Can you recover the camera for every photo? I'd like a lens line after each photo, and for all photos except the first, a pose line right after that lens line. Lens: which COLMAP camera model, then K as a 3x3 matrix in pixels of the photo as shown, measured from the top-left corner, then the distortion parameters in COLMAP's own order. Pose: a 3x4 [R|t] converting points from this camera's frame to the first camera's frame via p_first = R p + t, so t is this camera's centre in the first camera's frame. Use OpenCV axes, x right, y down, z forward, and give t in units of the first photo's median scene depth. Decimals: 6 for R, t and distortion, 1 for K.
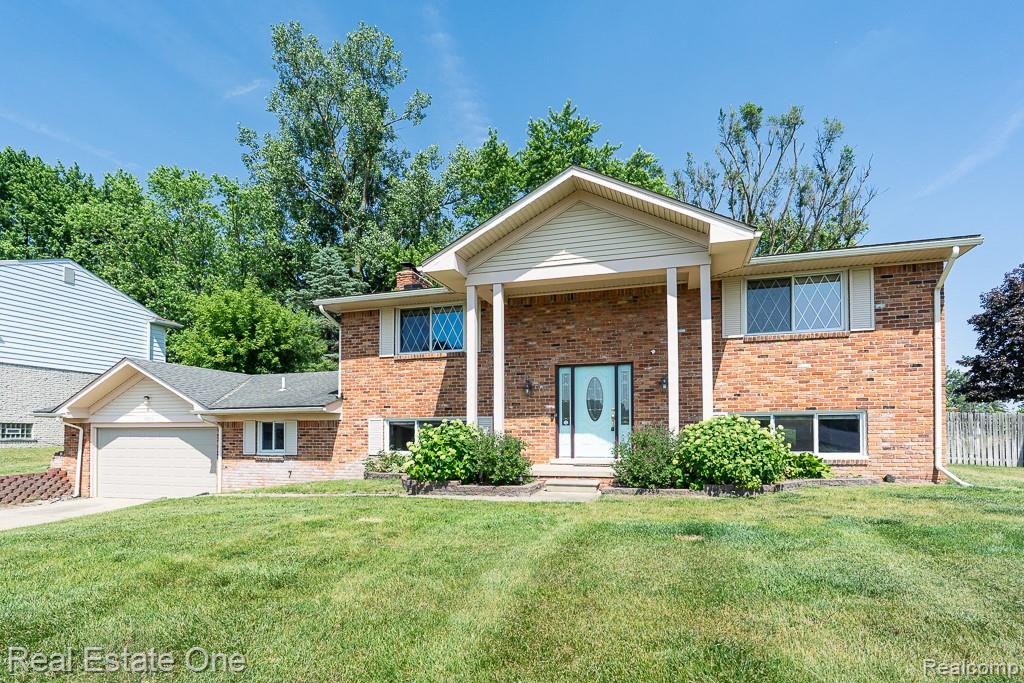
lens RADIAL K [[470.1, 0, 529.2], [0, 470.1, 391.0], [0, 0, 1]] dist [-0.010988, 0.003922]
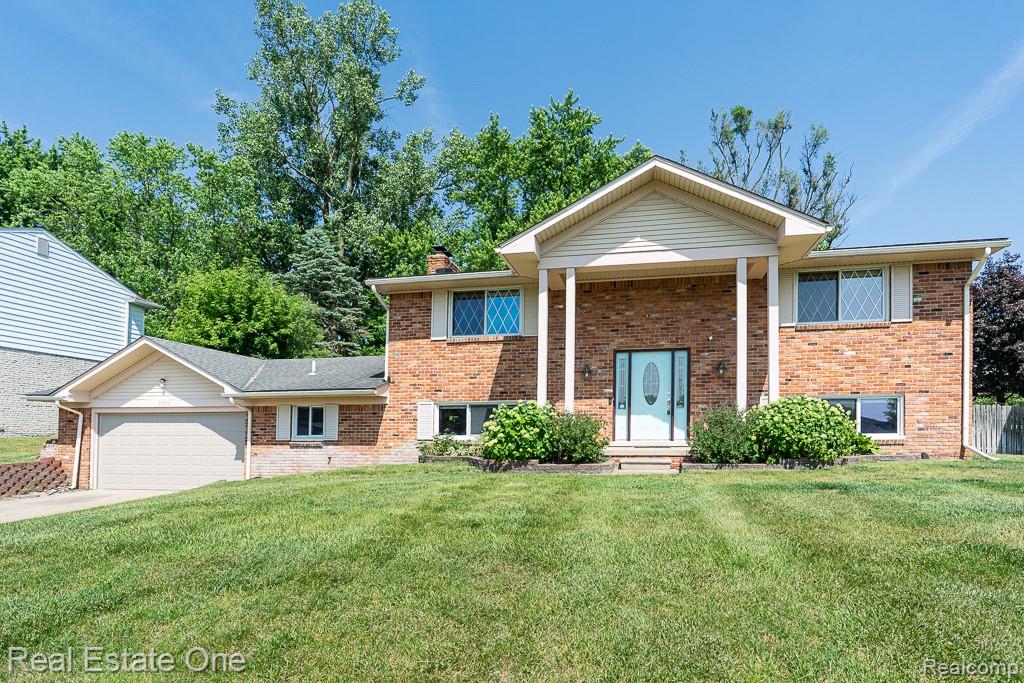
lens RADIAL K [[486.2, 0, 553.8], [0, 486.2, 384.8], [0, 0, 1]] dist [-0.007957, -0.000781]
pose [[0.994803, 0.009696, 0.101355, -0.162348], [-0.009094, 0.999938, -0.006396, 0.025787], [-0.101411, 0.005441, 0.994830, -0.035462]]
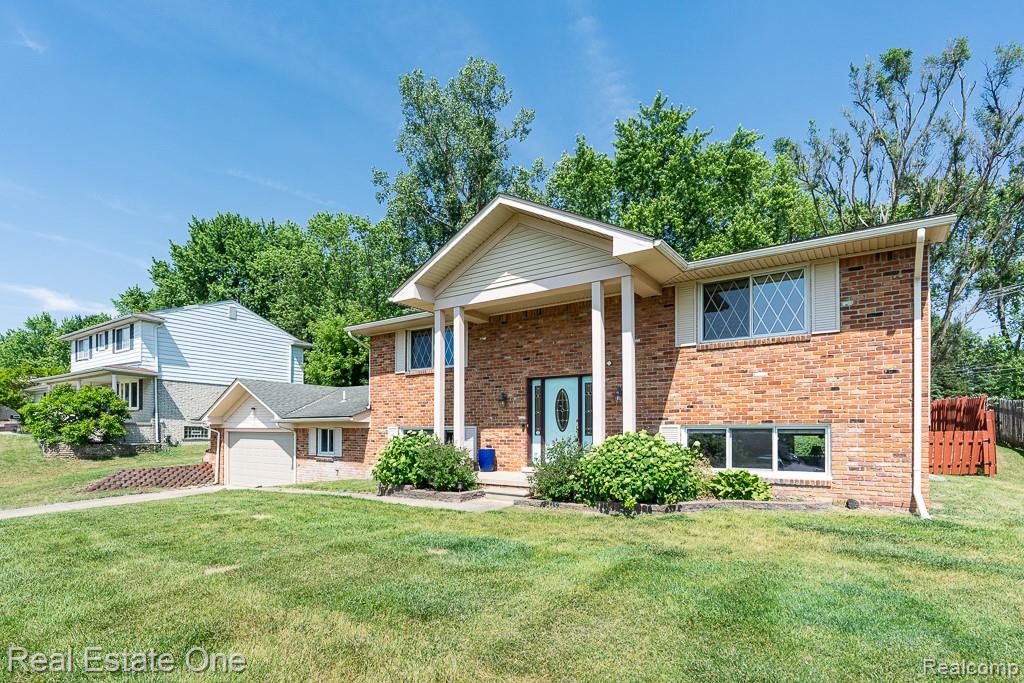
lens RADIAL K [[470.1, 0, 538.5], [0, 470.1, 389.8], [0, 0, 1]] dist [-0.010988, 0.003922]
pose [[0.955810, -0.017920, -0.293438, 0.346737], [0.017988, 0.999835, -0.002467, -0.023130], [0.293433, -0.002921, 0.955975, 0.004746]]
